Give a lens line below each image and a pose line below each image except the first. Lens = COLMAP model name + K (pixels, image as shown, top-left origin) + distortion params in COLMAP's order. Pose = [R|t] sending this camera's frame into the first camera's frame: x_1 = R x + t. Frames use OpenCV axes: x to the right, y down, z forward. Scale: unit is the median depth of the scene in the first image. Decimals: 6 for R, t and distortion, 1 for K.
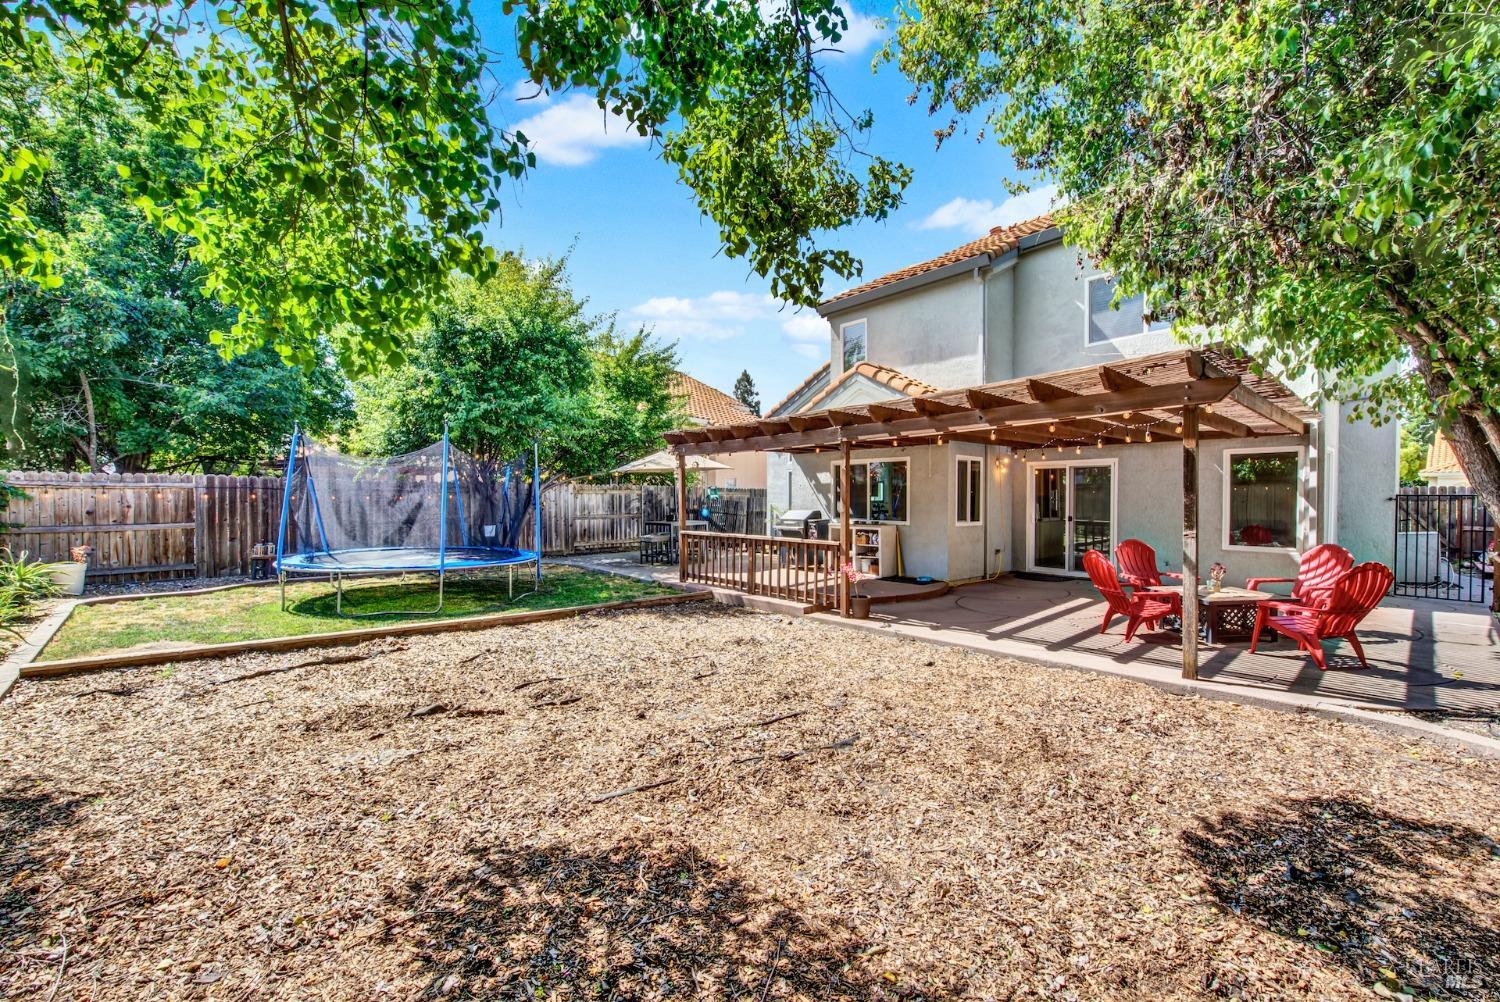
lens RADIAL K [[598.2, 0, 750.0], [0, 598.2, 501.0], [0, 0, 1]] dist [-0.001739, -0.000489]
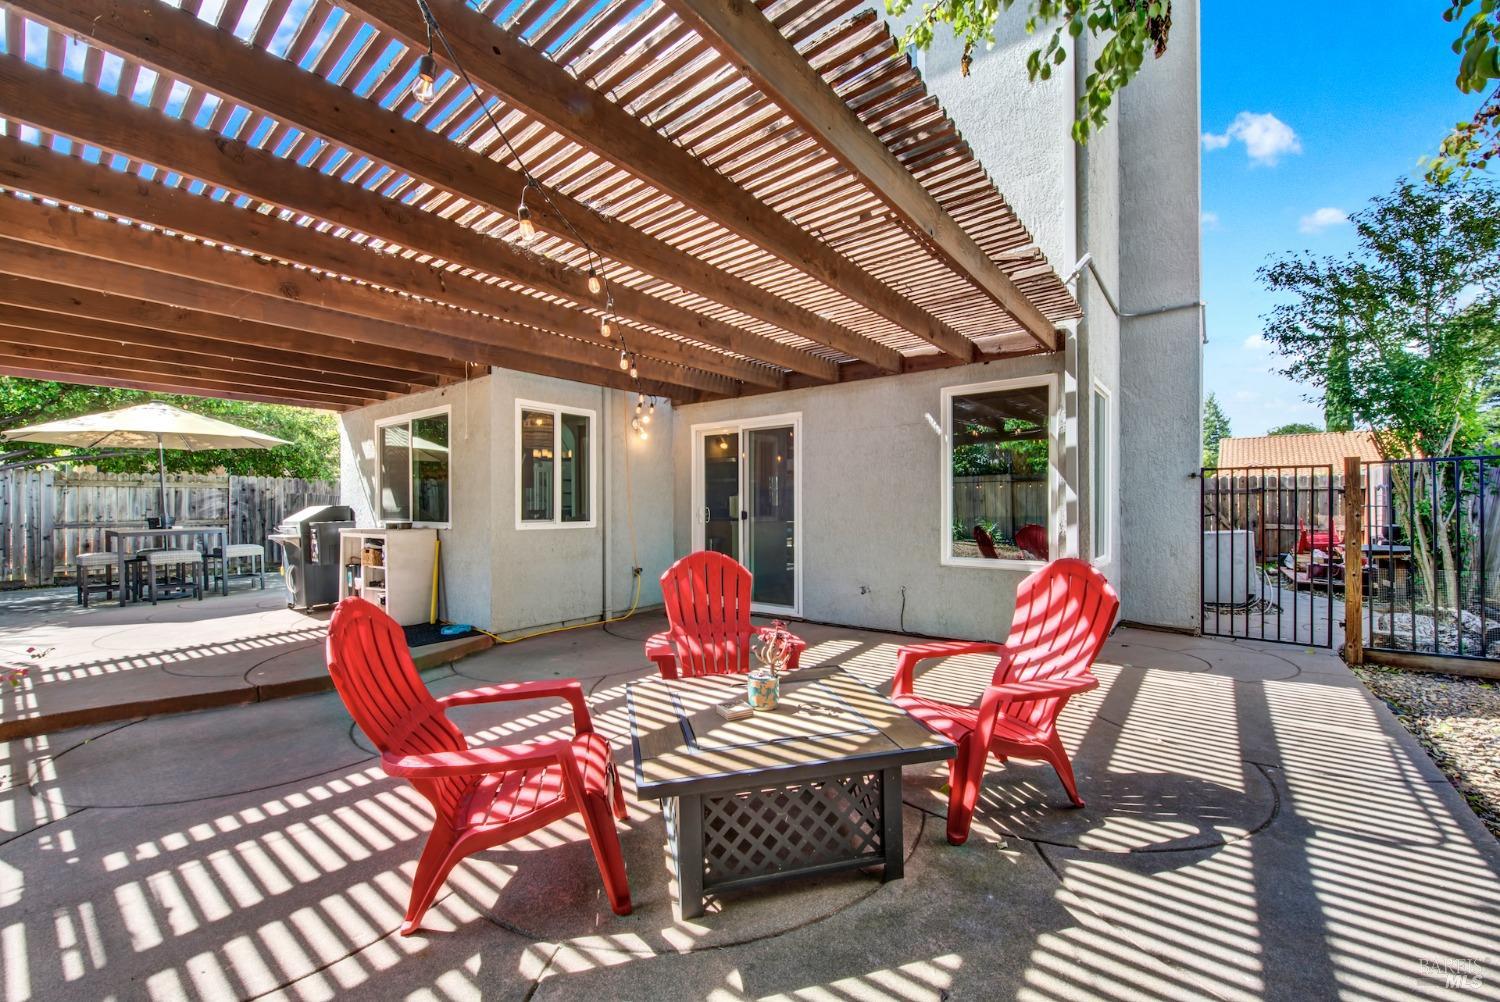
lens RADIAL K [[598.2, 0, 750.0], [0, 598.2, 501.0], [0, 0, 1]] dist [-0.001739, -0.000489]
pose [[0.982697, -0.002672, 0.185203, 0.432066], [0.005573, 0.999870, -0.015149, 0.024452], [-0.185139, 0.015919, 0.982583, 0.405926]]
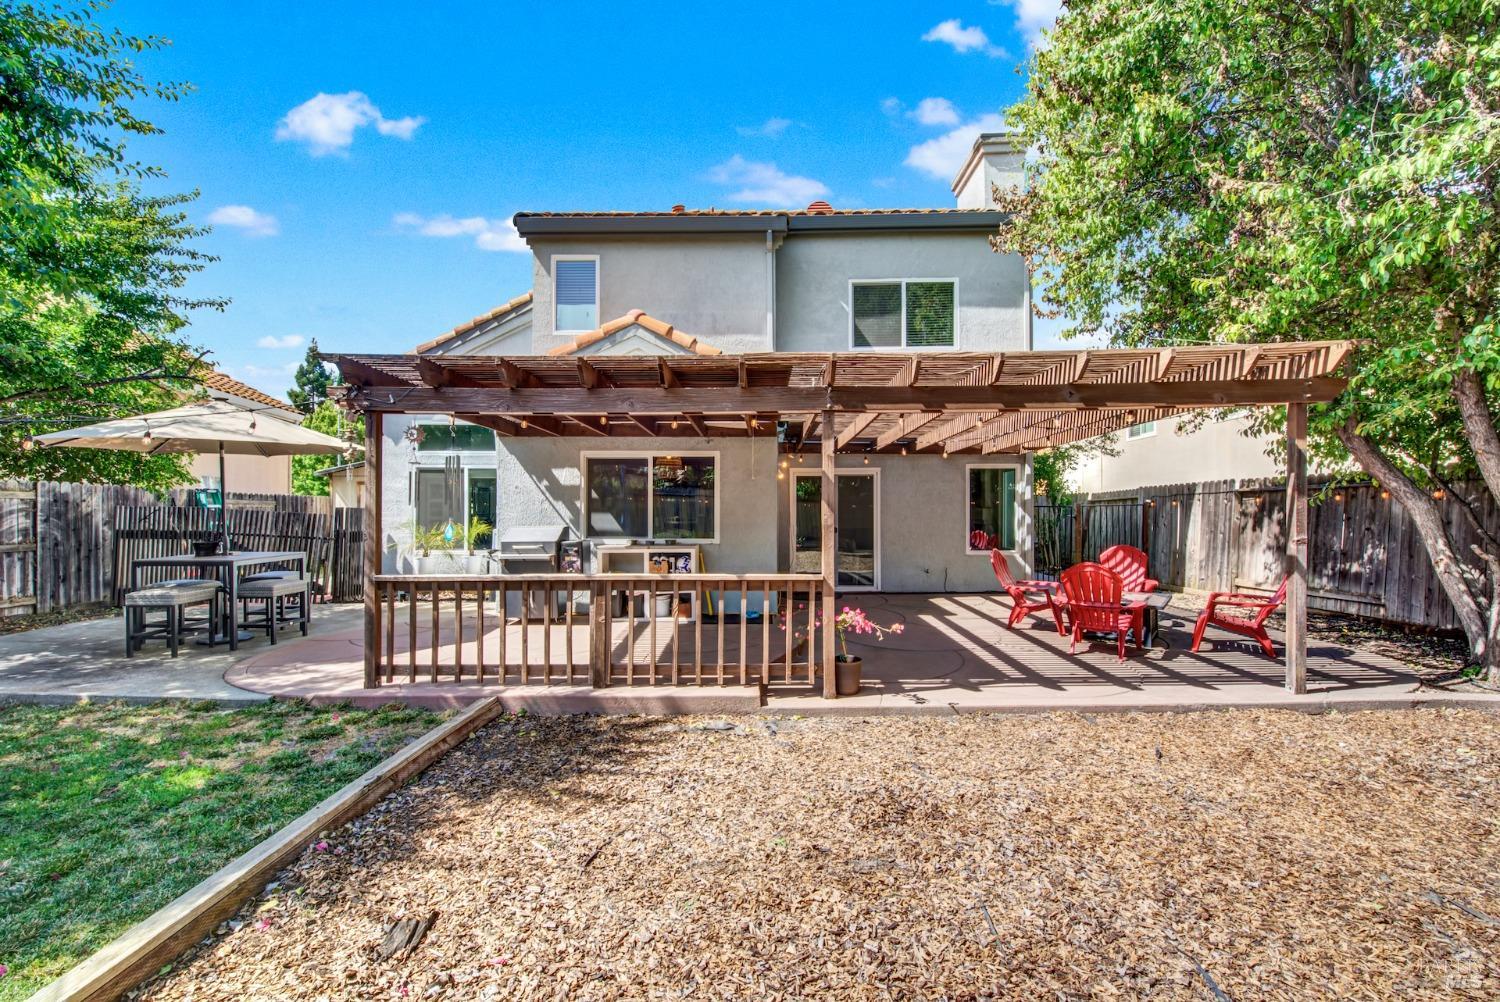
lens RADIAL K [[598.2, 0, 750.0], [0, 598.2, 501.0], [0, 0, 1]] dist [-0.001739, -0.000489]
pose [[0.669148, 0.015354, 0.742971, -0.255197], [0.006349, 0.999632, -0.026376, 0.007574], [-0.743102, 0.022366, 0.668804, 0.473001]]
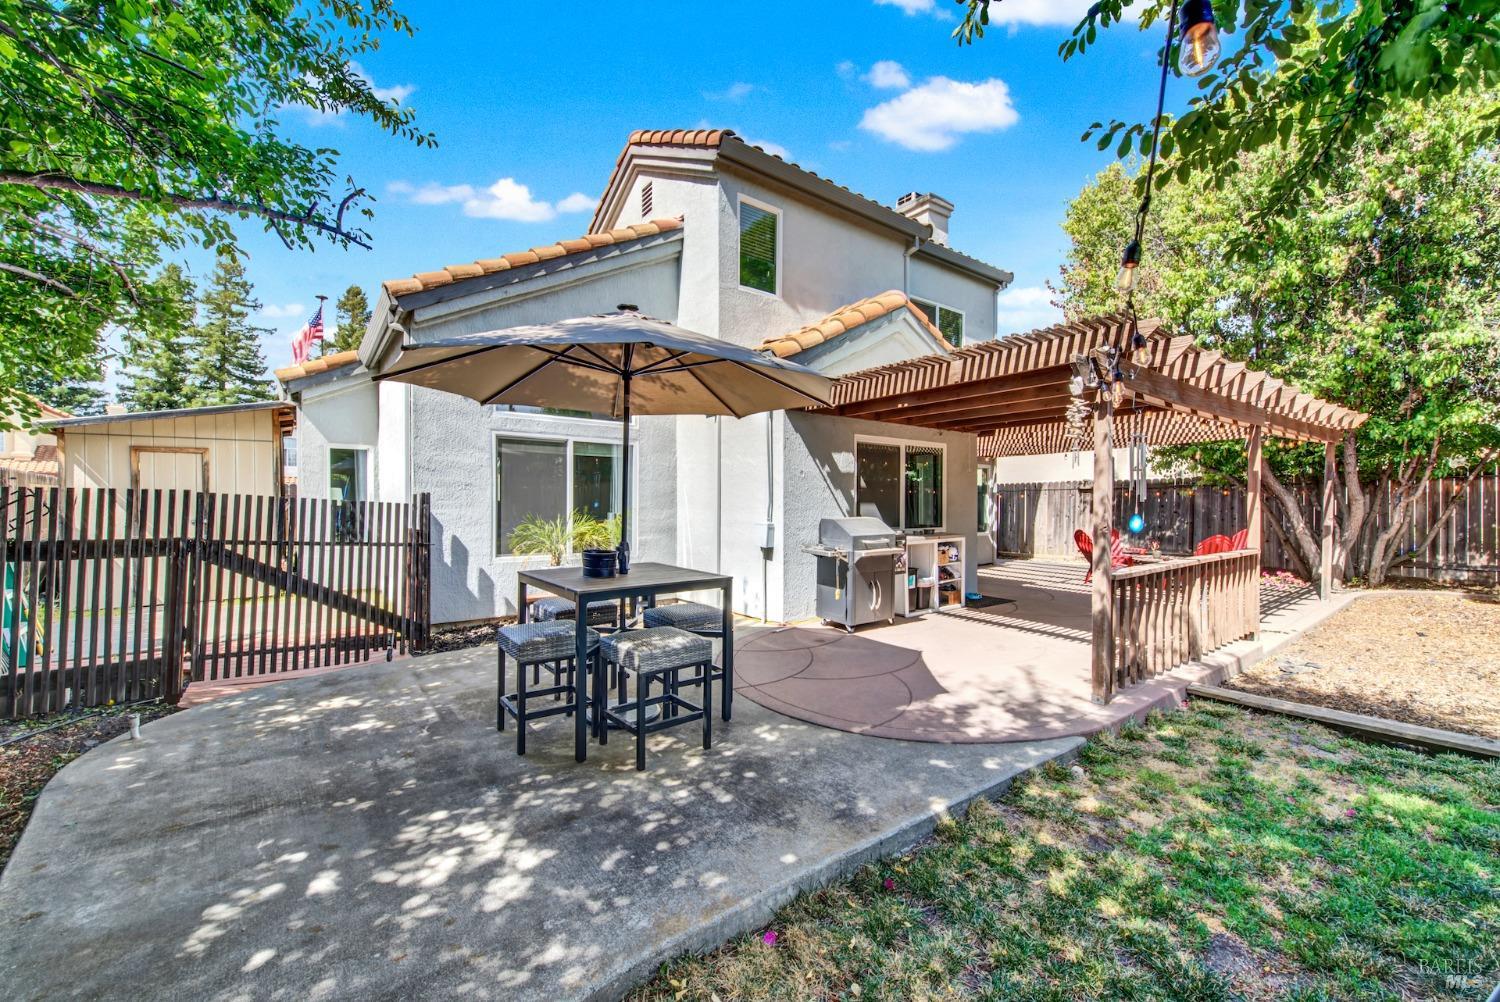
lens RADIAL K [[587.5, 0, 750.0], [0, 587.5, 501.0], [0, 0, 1]] dist [-0.000213, -0.000101]
pose [[0.077136, 0.002888, 0.997016, -0.512649], [0.006827, 0.999971, -0.003424, 0.000974], [-0.996997, 0.007071, 0.077114, 1.185306]]
